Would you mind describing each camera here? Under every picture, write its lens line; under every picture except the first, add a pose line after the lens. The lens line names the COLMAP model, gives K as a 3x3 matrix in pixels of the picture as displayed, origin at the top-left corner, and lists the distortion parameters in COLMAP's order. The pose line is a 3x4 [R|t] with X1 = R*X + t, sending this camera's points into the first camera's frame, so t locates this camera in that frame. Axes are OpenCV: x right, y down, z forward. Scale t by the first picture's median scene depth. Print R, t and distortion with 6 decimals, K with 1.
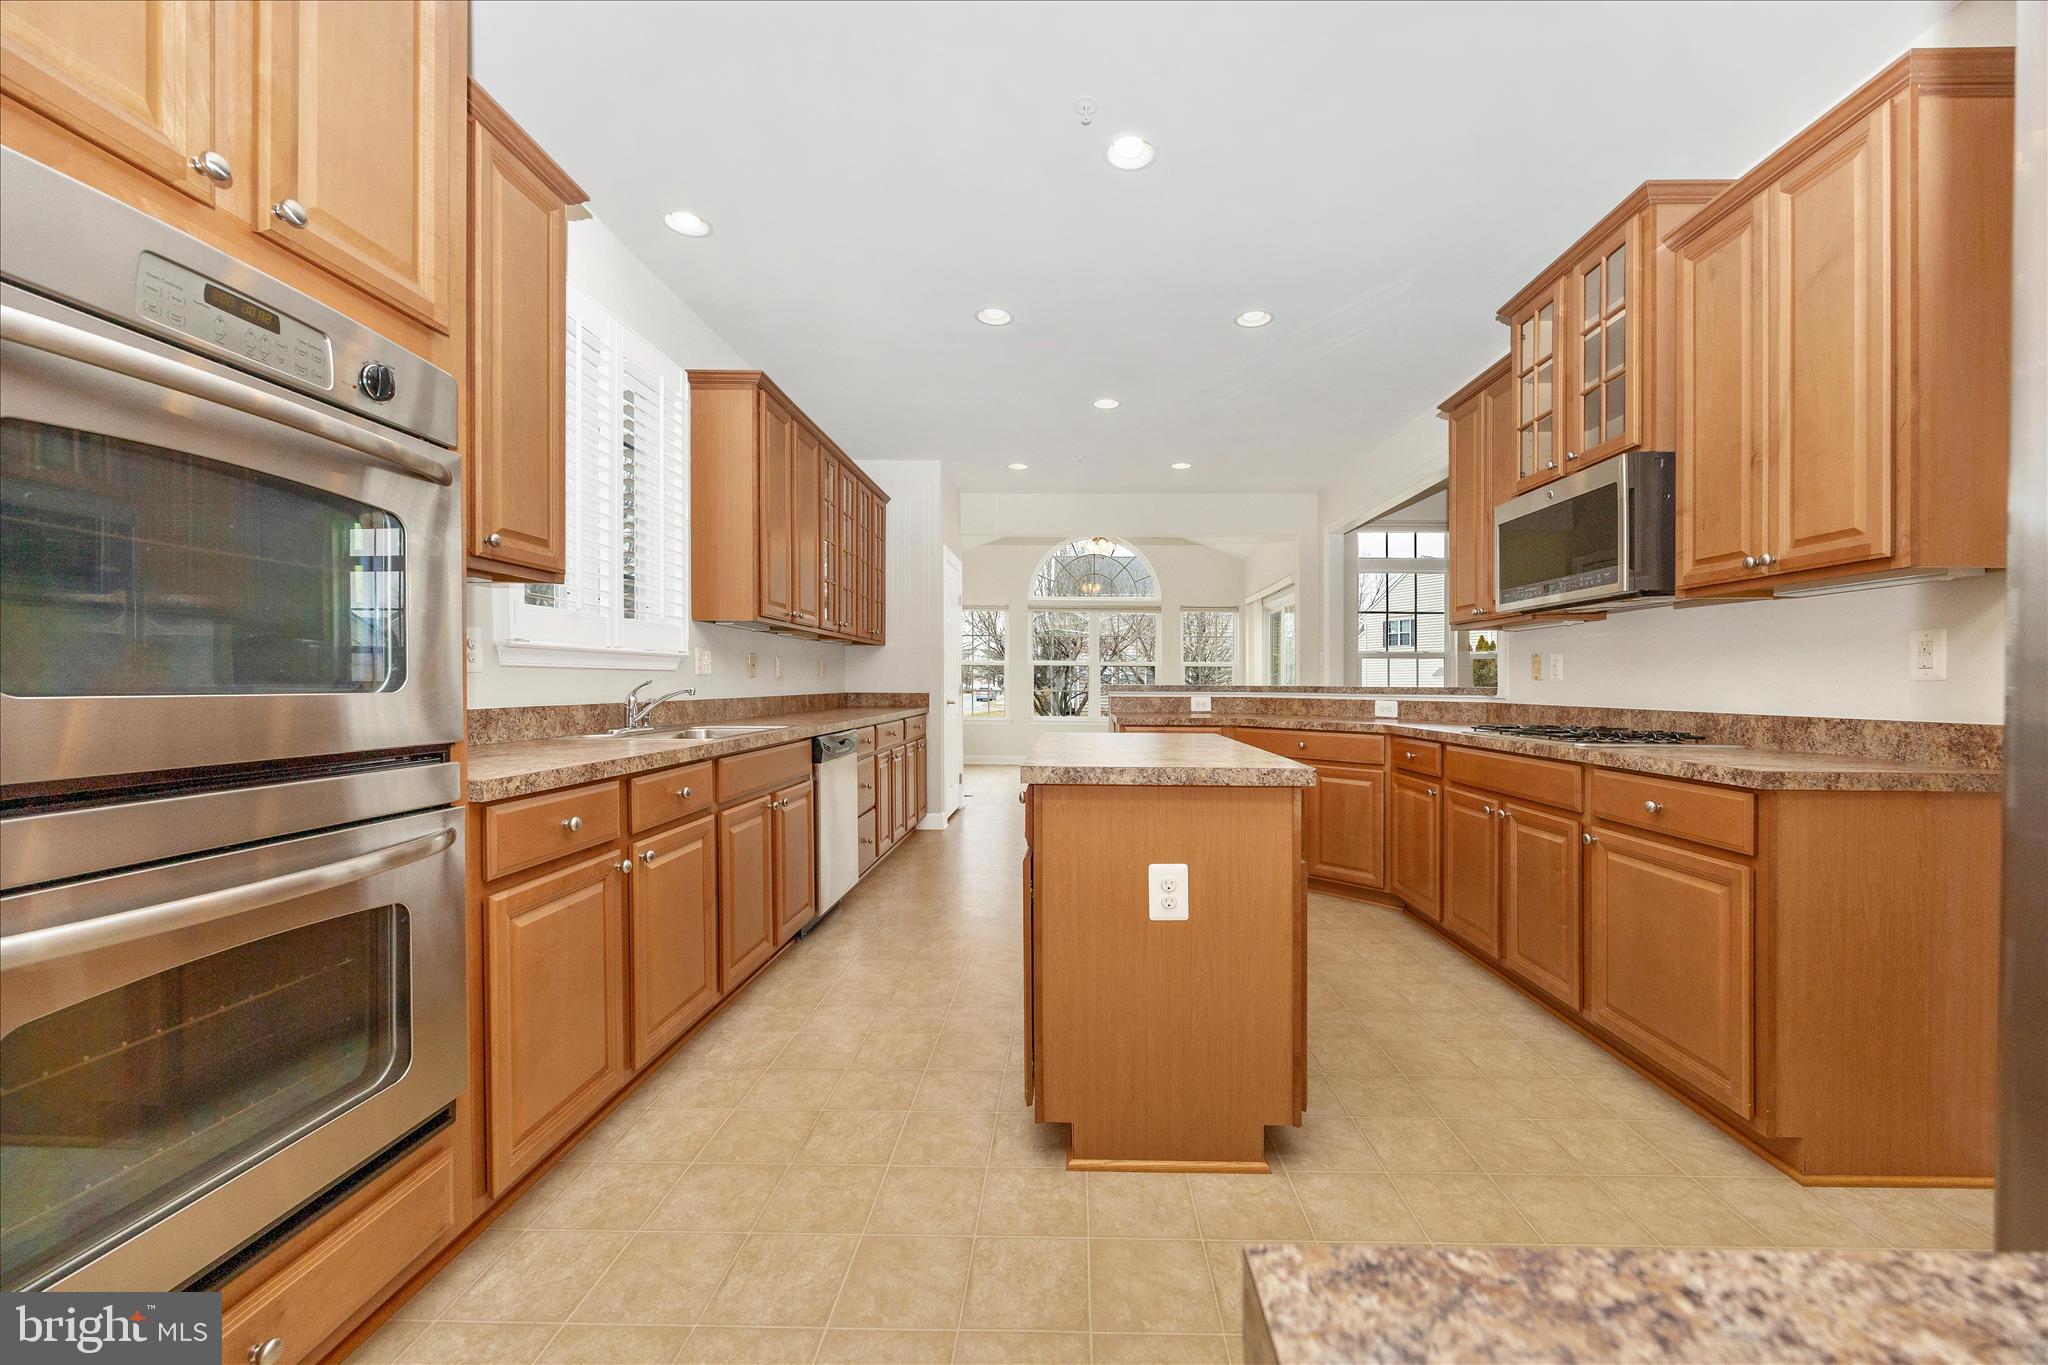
lens RADIAL K [[792.9, 0, 1034.7], [0, 792.9, 691.2], [0, 0, 1]] dist [-0.003594, 0.002028]
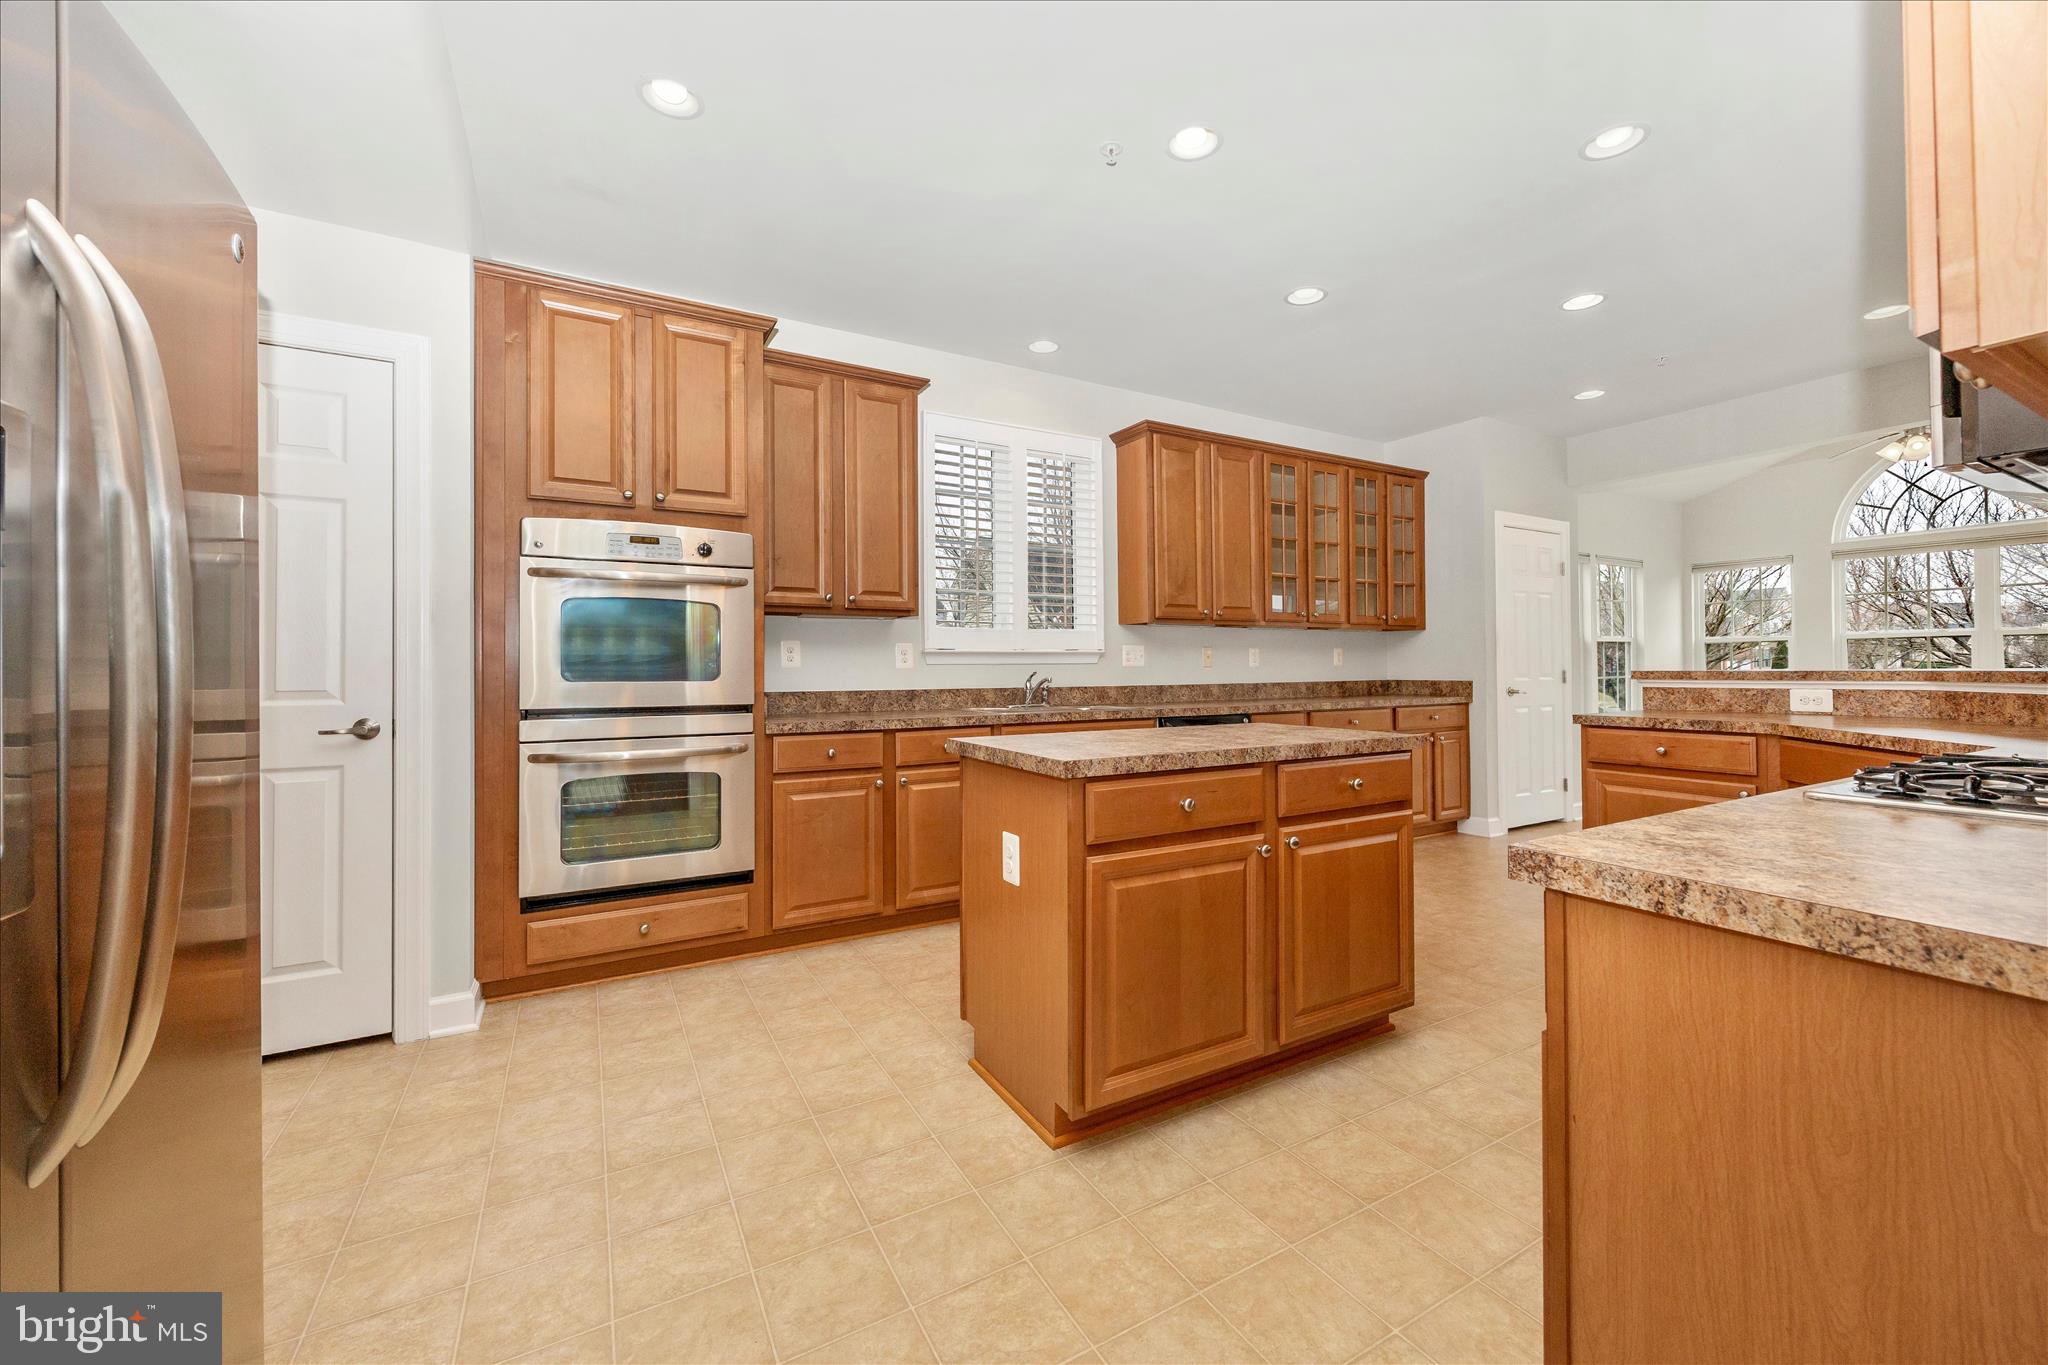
lens RADIAL K [[792.9, 0, 1067.6], [0, 792.9, 661.9], [0, 0, 1]] dist [-0.003594, 0.002028]
pose [[0.524783, -0.014568, -0.851111, 0.646323], [-0.000042, 0.999853, -0.017140, -0.005451], [0.851236, 0.009030, 0.524706, 0.252688]]
